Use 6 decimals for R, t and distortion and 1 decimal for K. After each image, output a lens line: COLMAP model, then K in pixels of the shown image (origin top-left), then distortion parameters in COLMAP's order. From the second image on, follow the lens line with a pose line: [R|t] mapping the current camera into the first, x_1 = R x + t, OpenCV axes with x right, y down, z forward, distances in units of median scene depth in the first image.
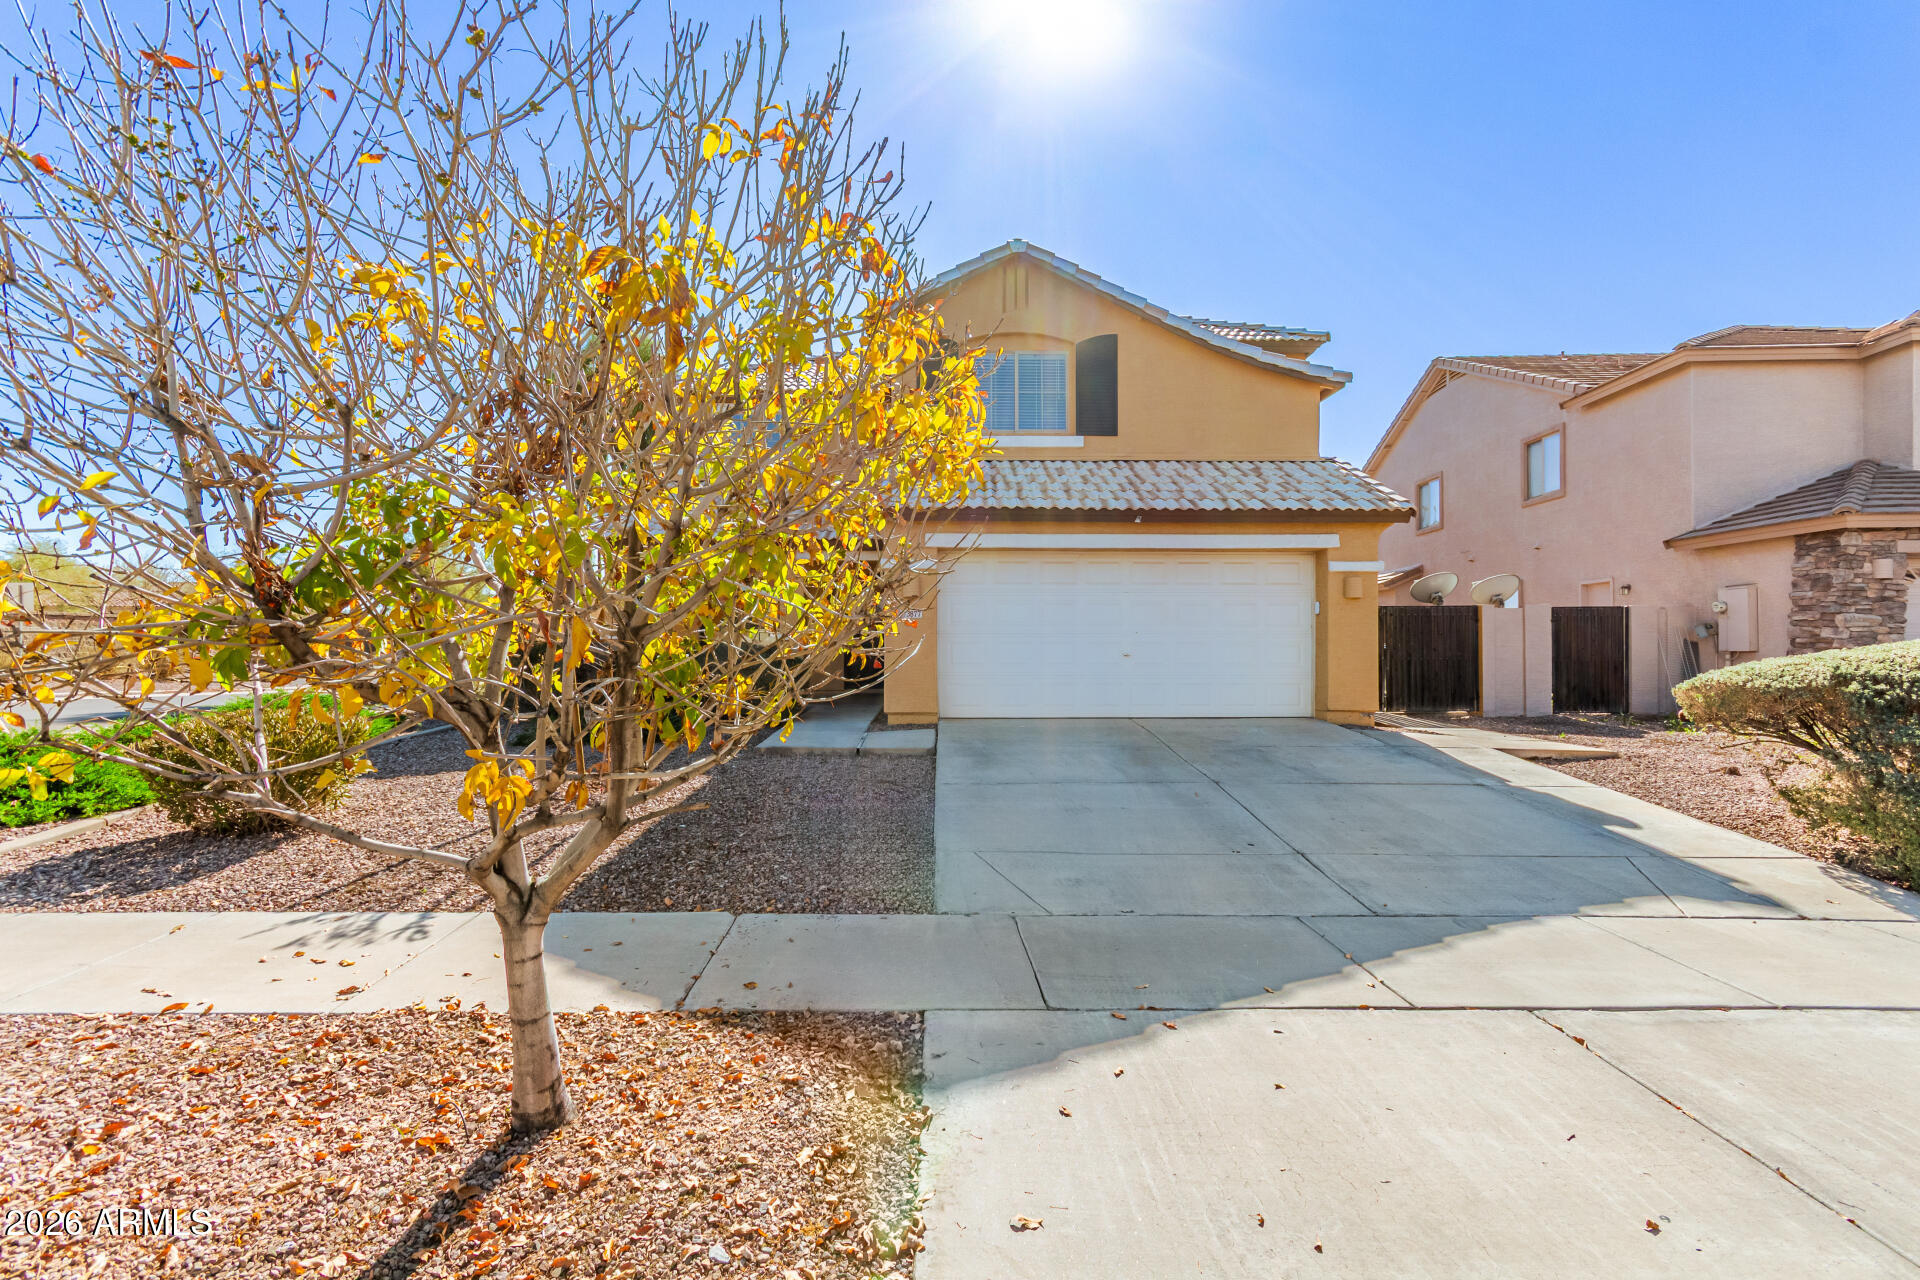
lens RADIAL K [[888.8, 0, 960.0], [0, 888.8, 640.0], [0, 0, 1]] dist [0.000197, 0.000492]
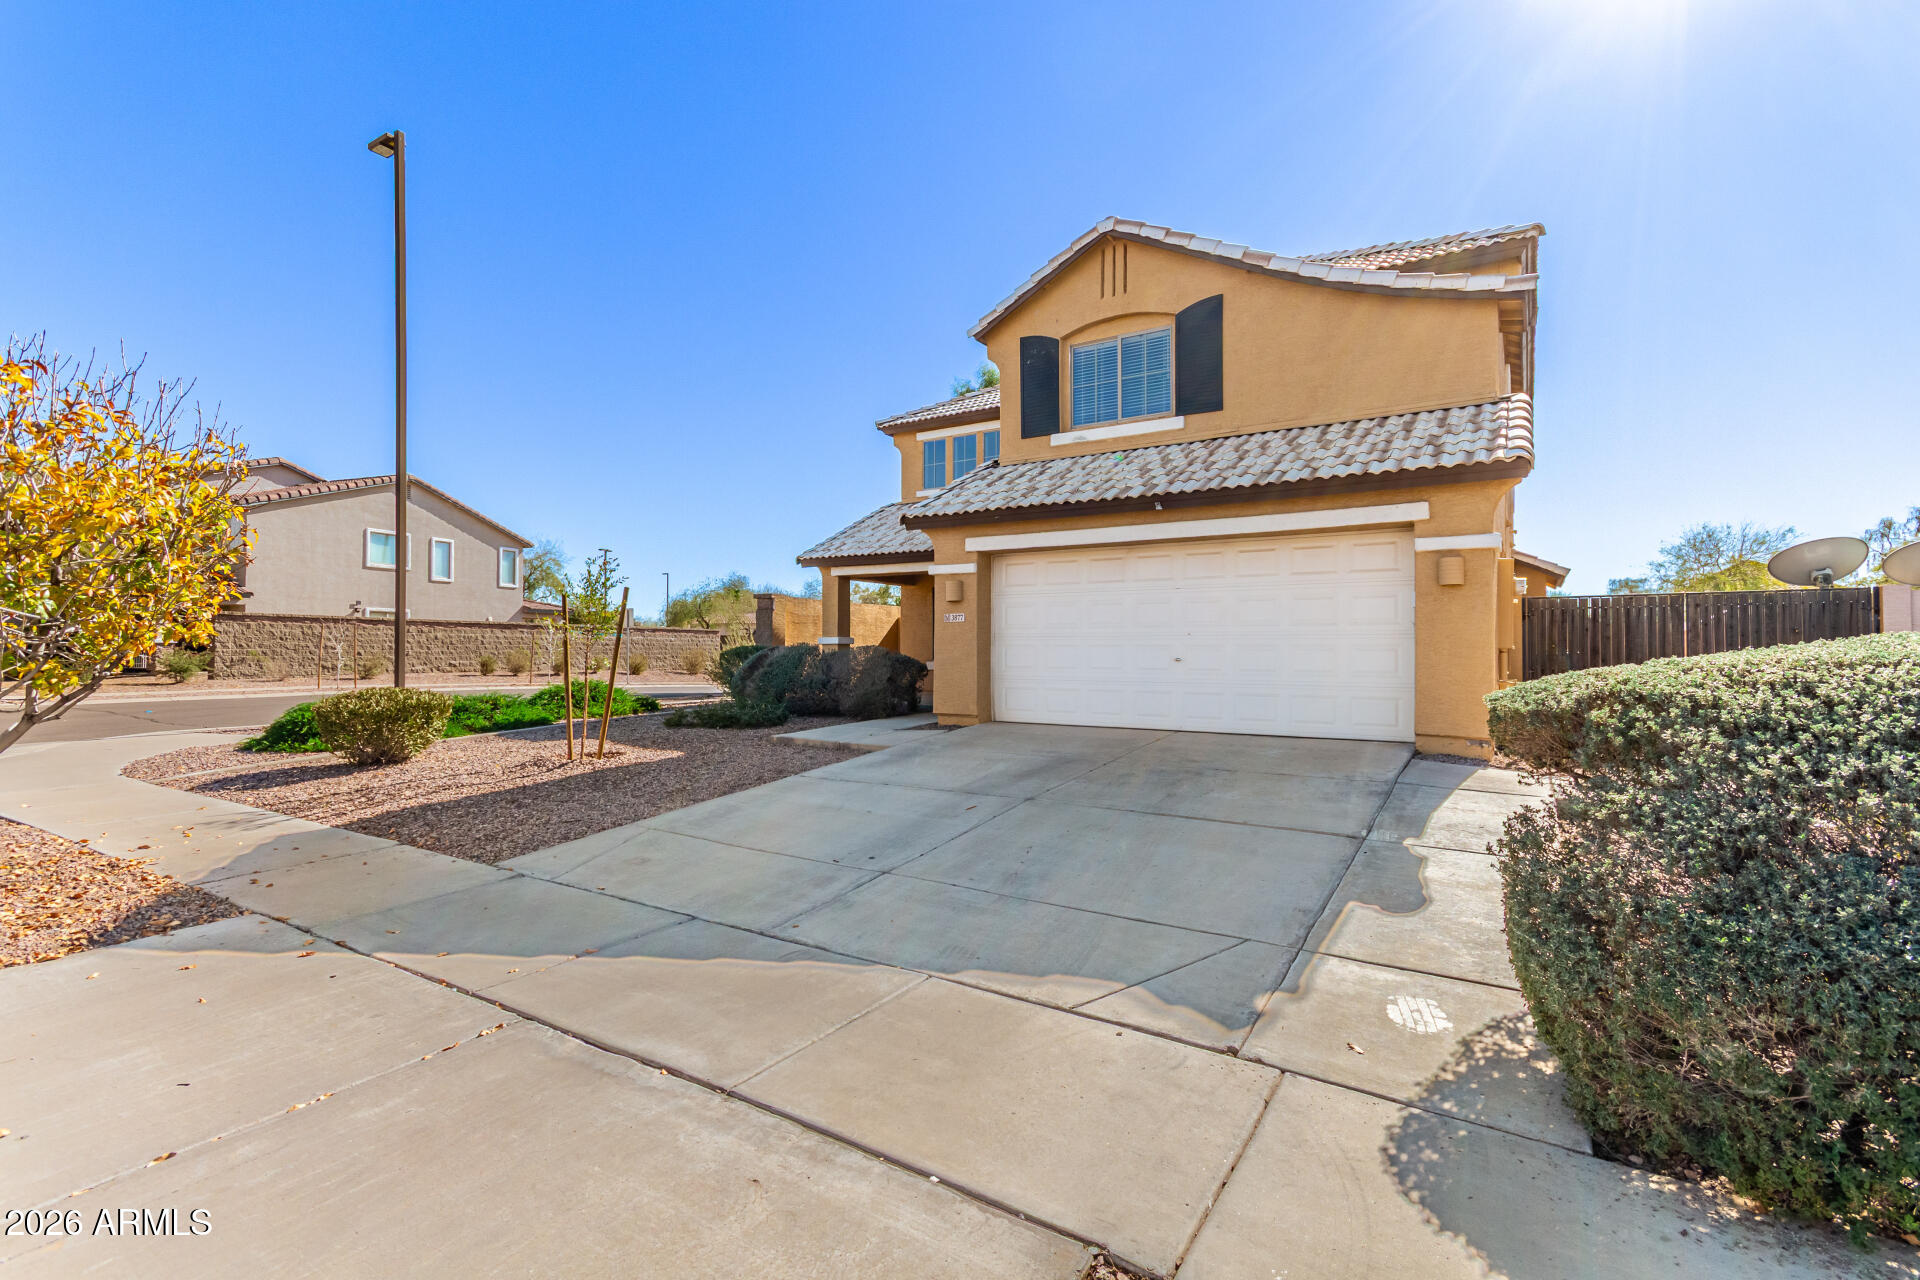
lens RADIAL K [[888.8, 0, 960.0], [0, 888.8, 640.0], [0, 0, 1]] dist [0.000197, 0.000492]
pose [[0.838085, -0.003855, -0.545526, 0.462410], [-0.000528, 0.999969, -0.007878, 0.004181], [0.545539, 0.006891, 0.838057, 0.133028]]
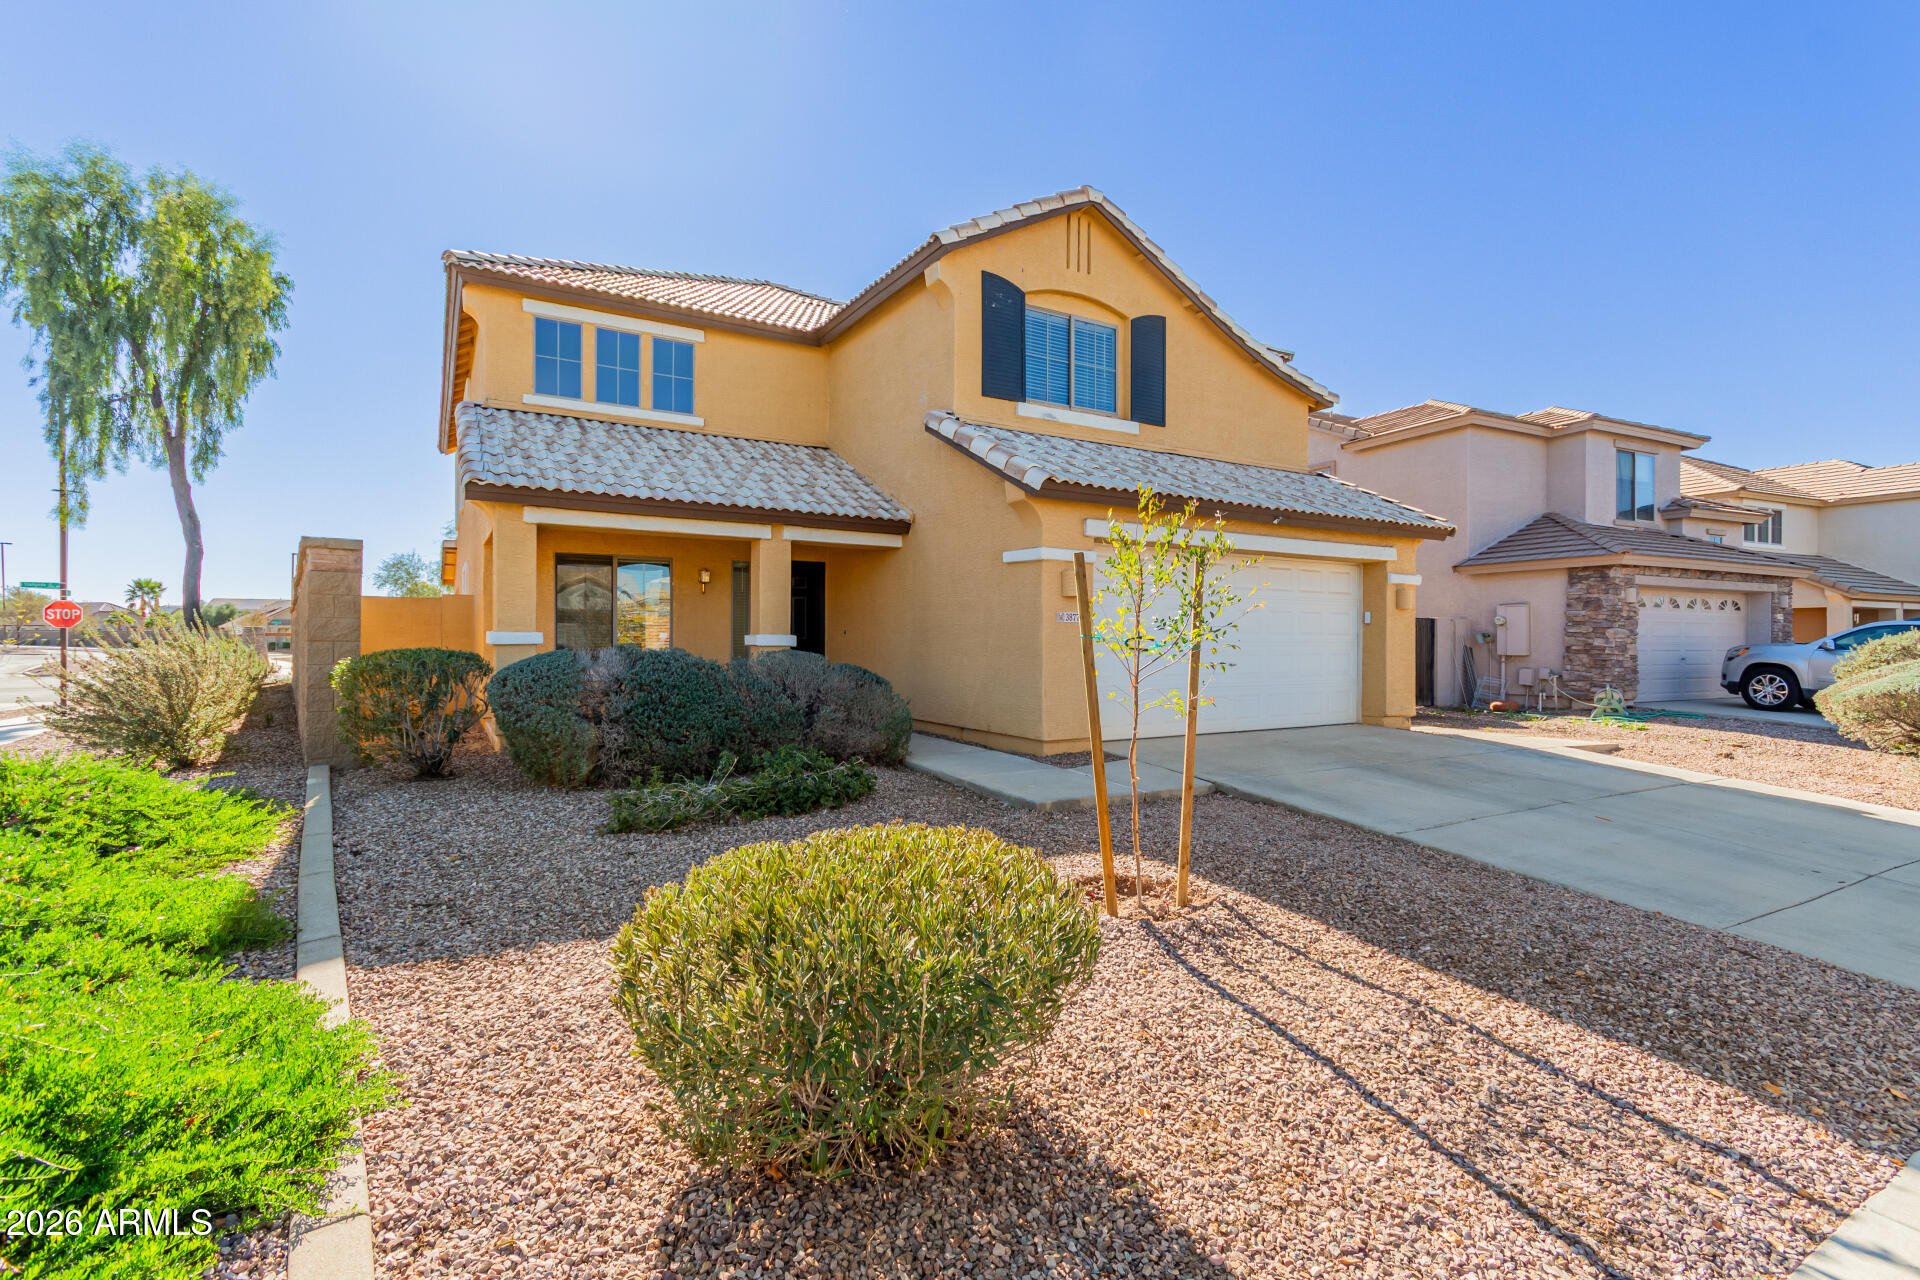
lens RADIAL K [[888.8, 0, 960.0], [0, 888.8, 640.0], [0, 0, 1]] dist [0.000197, 0.000492]
pose [[0.856970, 0.002384, 0.515361, -0.512634], [-0.003886, 0.999991, 0.001837, -0.009313], [-0.515352, -0.003577, 0.856971, 0.332627]]
